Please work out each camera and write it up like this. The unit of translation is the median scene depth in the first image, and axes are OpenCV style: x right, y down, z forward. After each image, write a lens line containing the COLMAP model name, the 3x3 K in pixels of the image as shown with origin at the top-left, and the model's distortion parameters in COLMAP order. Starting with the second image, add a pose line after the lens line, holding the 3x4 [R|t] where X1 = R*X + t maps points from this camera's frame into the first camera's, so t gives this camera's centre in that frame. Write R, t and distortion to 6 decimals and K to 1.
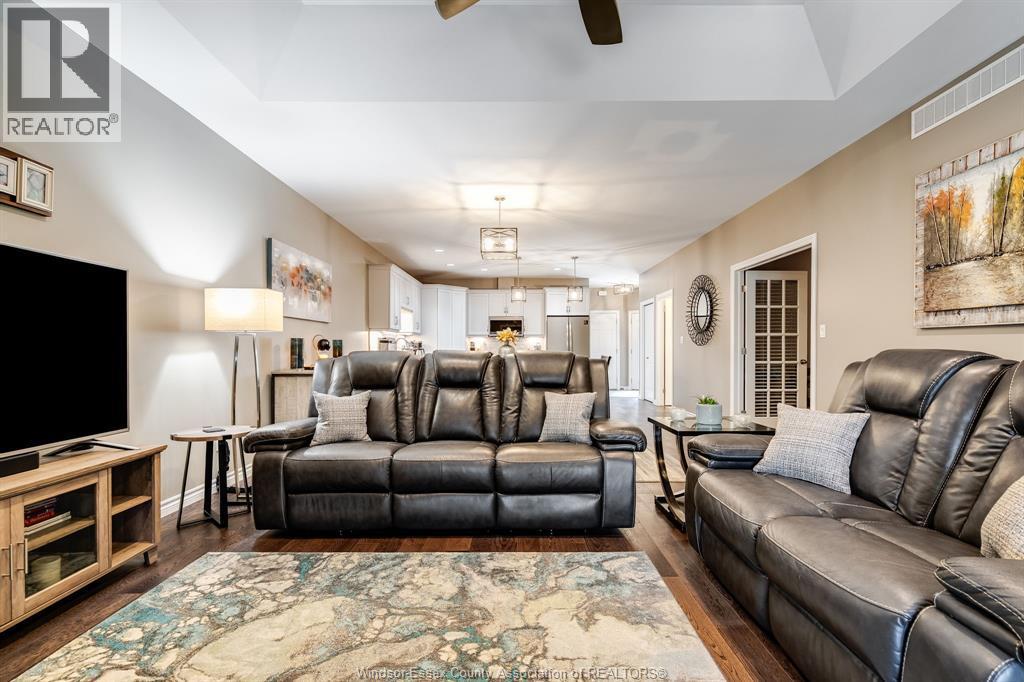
lens RADIAL K [[473.6, 0, 518.4], [0, 473.6, 353.2], [0, 0, 1]] dist [-0.003336, -0.000677]
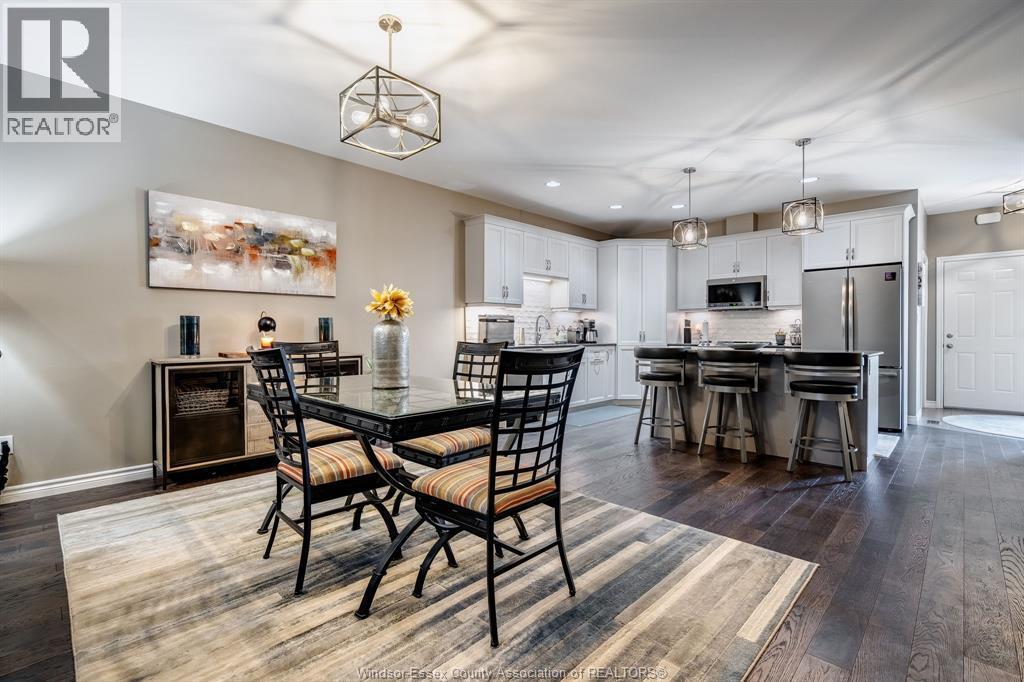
lens RADIAL K [[466.5, 0, 517.5], [0, 466.5, 339.8], [0, 0, 1]] dist [-0.005038, 0.002634]
pose [[0.719345, 0.012924, -0.694533, 0.614215], [-0.005848, 0.999904, 0.012550, -0.007004], [0.694629, -0.004966, 0.719351, 1.143694]]
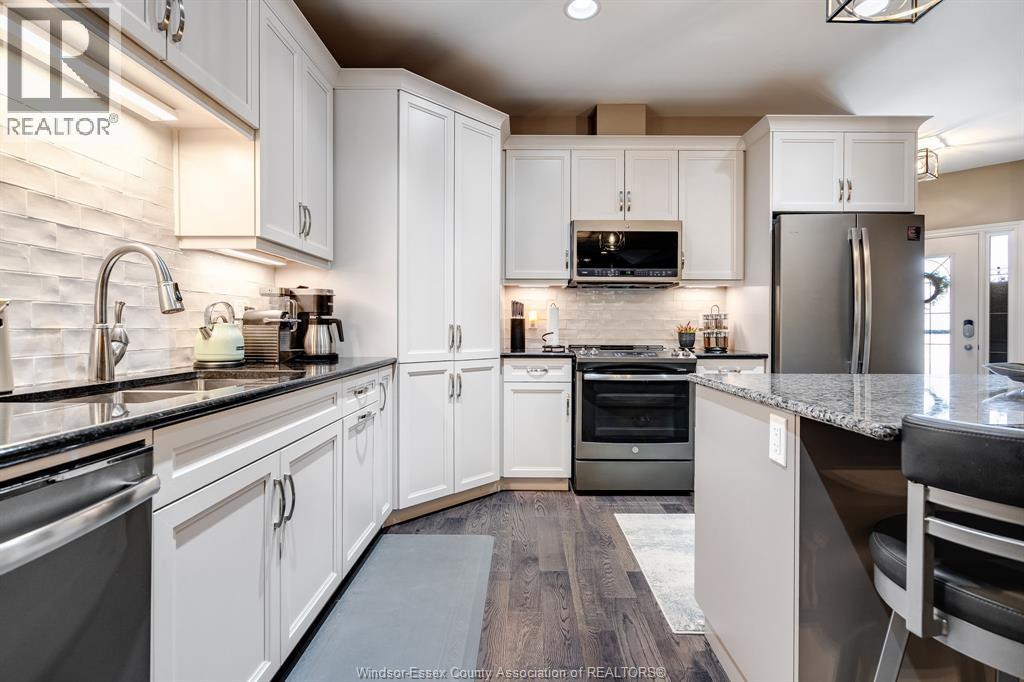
lens RADIAL K [[466.5, 0, 522.8], [0, 466.5, 328.7], [0, 0, 1]] dist [-0.005038, 0.002634]
pose [[0.999983, 0.005272, -0.002311, -0.297800], [-0.005279, 0.999981, -0.003290, -0.013519], [0.002294, 0.003302, 0.999992, 2.179125]]
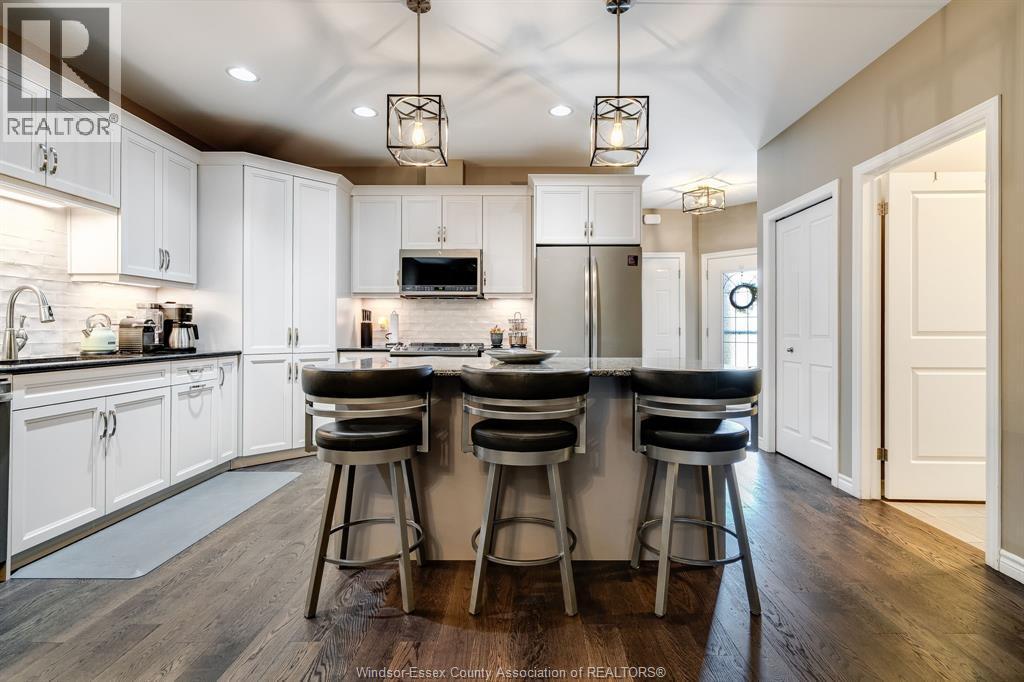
lens RADIAL K [[473.6, 0, 527.7], [0, 473.6, 326.2], [0, 0, 1]] dist [-0.003336, -0.000677]
pose [[0.999995, 0.003074, 0.000254, 0.163464], [-0.003070, 0.999925, -0.011855, -0.013836], [-0.000290, 0.011854, 0.999930, 1.828854]]
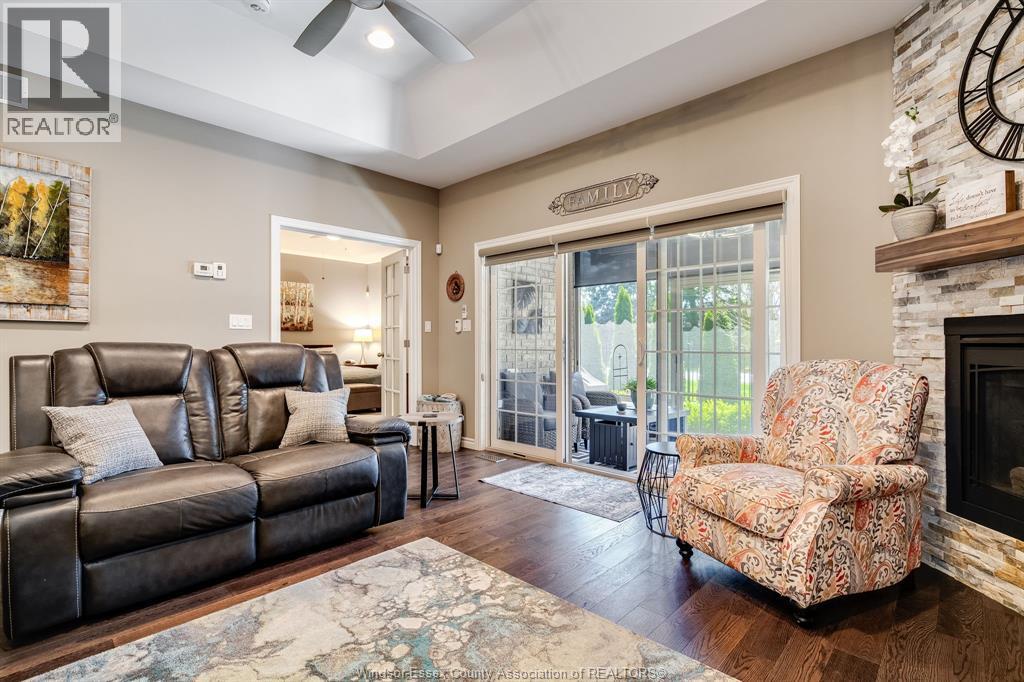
lens RADIAL K [[473.6, 0, 516.7], [0, 473.6, 342.6], [0, 0, 1]] dist [-0.003336, -0.000677]
pose [[-0.723820, 0.000449, 0.689988, -0.451314], [0.009326, 0.999915, 0.009133, -0.006237], [-0.689926, 0.013045, -0.723763, 0.743080]]
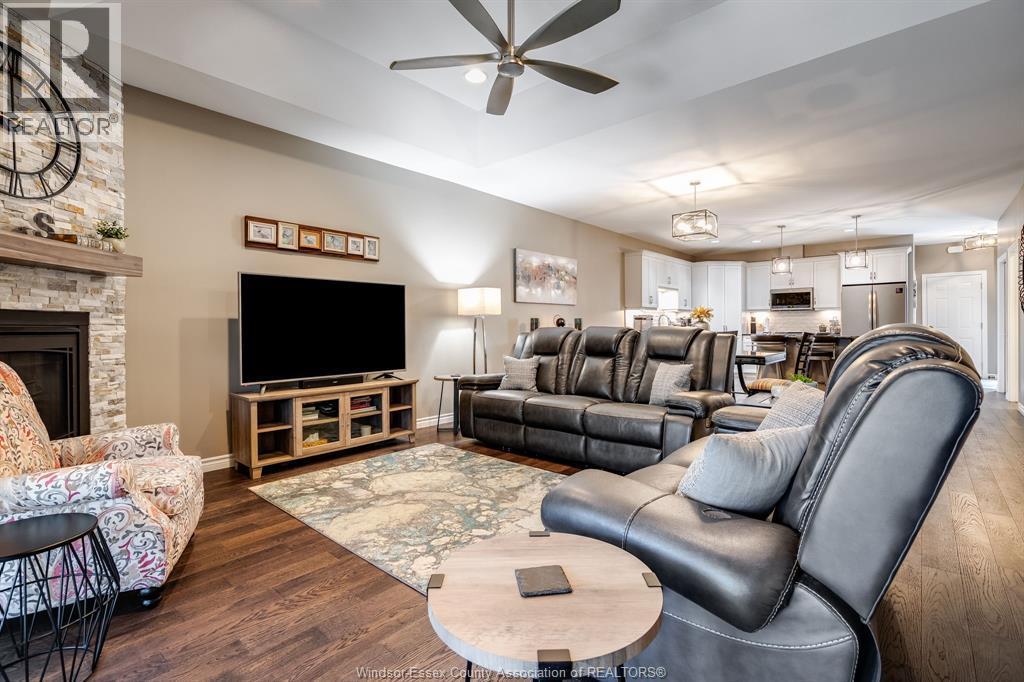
lens RADIAL K [[466.5, 0, 517.1], [0, 466.5, 328.0], [0, 0, 1]] dist [-0.005038, 0.002634]
pose [[0.750289, -0.001628, -0.661108, 0.542163], [0.000551, 0.999998, -0.001838, -0.000326], [0.661110, 0.001015, 0.750288, -0.074519]]
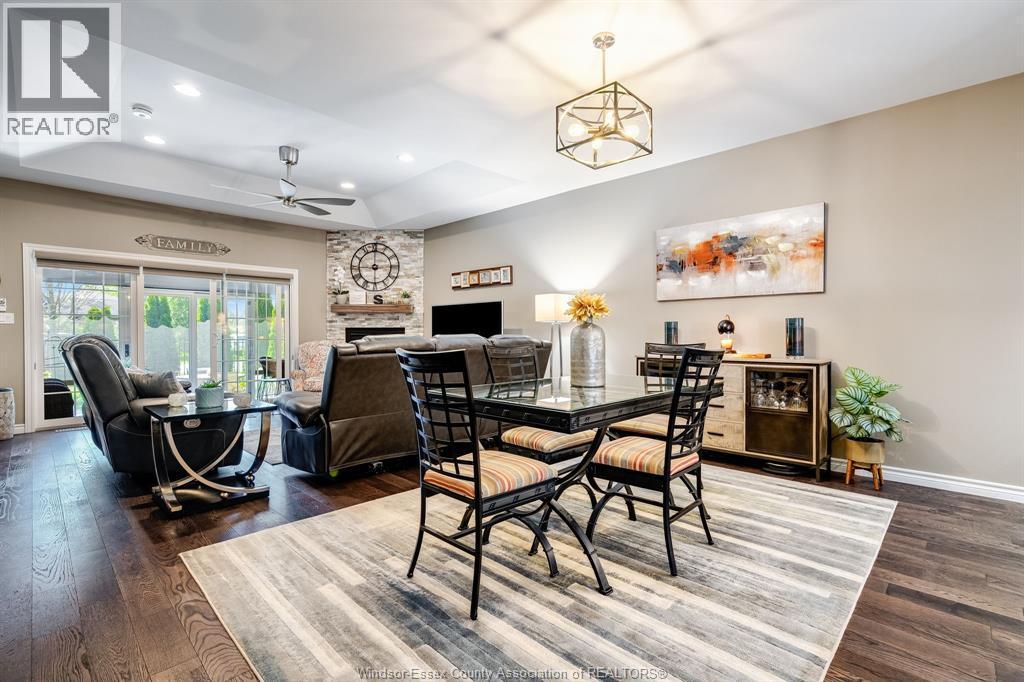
lens RADIAL K [[466.5, 0, 515.2], [0, 466.5, 340.5], [0, 0, 1]] dist [-0.005038, 0.002634]
pose [[-0.696312, 0.009907, -0.717670, 0.612952], [-0.004191, 0.999832, 0.017869, -0.012477], [0.717727, 0.015450, -0.696154, 1.990985]]
